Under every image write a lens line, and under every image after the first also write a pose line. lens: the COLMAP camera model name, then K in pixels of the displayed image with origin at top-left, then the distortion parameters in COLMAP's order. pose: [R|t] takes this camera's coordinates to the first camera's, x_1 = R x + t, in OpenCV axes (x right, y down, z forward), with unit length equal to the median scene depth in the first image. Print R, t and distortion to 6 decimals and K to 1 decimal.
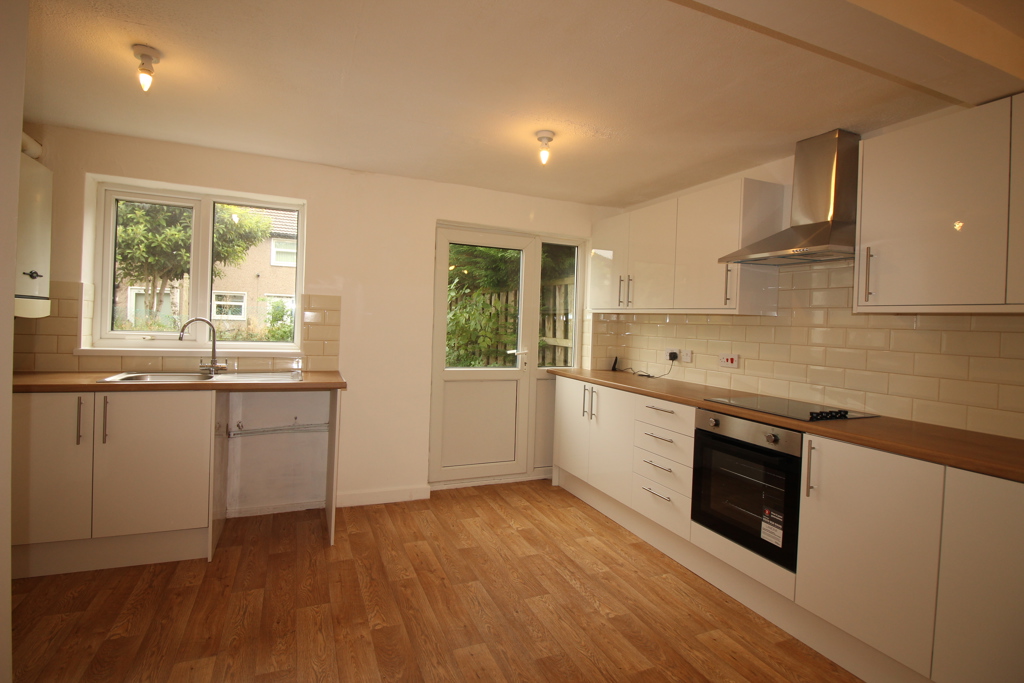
lens RADIAL K [[509.4, 0, 517.6], [0, 509.4, 340.9], [0, 0, 1]] dist [-0.043542, 0.000462]
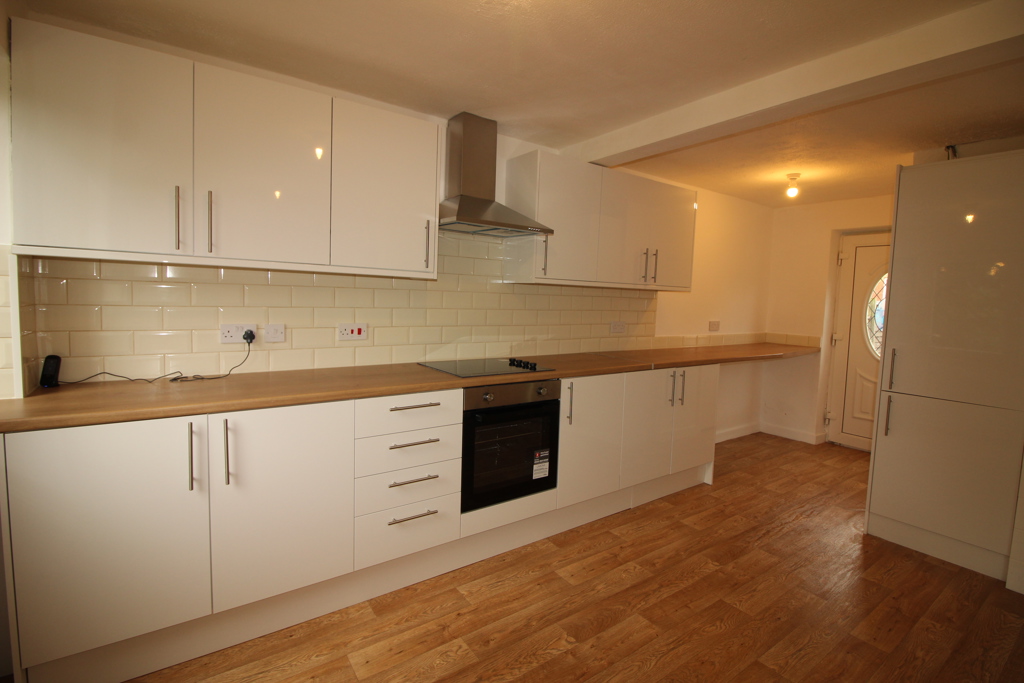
lens RADIAL K [[476.2, 0, 515.2], [0, 476.2, 334.6], [0, 0, 1]] dist [-0.018147, -0.000458]
pose [[-0.217641, -0.112992, 0.969466, -0.480749], [0.000216, 0.993271, 0.115815, -0.057622], [-0.976029, 0.025416, -0.216152, 1.157846]]
